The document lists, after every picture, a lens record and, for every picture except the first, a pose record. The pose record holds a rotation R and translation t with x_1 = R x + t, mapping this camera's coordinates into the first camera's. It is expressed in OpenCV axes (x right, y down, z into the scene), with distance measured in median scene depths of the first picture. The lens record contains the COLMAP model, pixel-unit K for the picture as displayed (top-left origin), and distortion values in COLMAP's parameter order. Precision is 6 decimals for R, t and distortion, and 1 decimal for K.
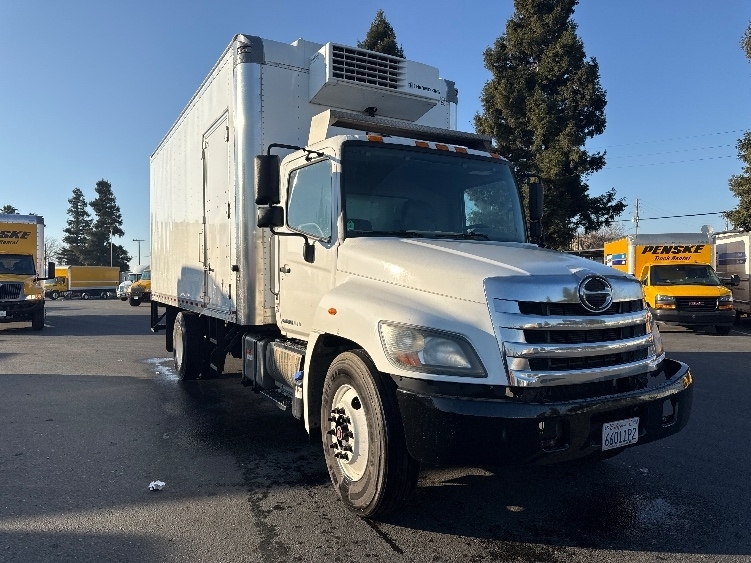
lens RADIAL K [[534.4, 0, 372.5], [0, 534.4, 285.8], [0, 0, 1]] dist [0.013664, 0.000112]
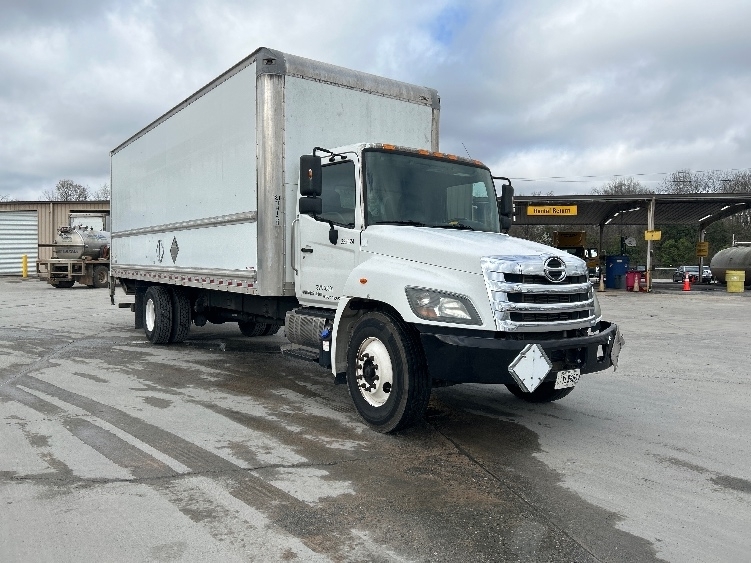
lens RADIAL K [[556.3, 0, 397.0], [0, 556.3, 279.7], [0, 0, 1]] dist [0.081547, 0.000579]
pose [[0.989961, 0.014004, 0.140646, -0.189345], [-0.014890, 0.999875, 0.005246, 0.037891], [-0.140555, -0.007287, 0.990046, -0.379635]]
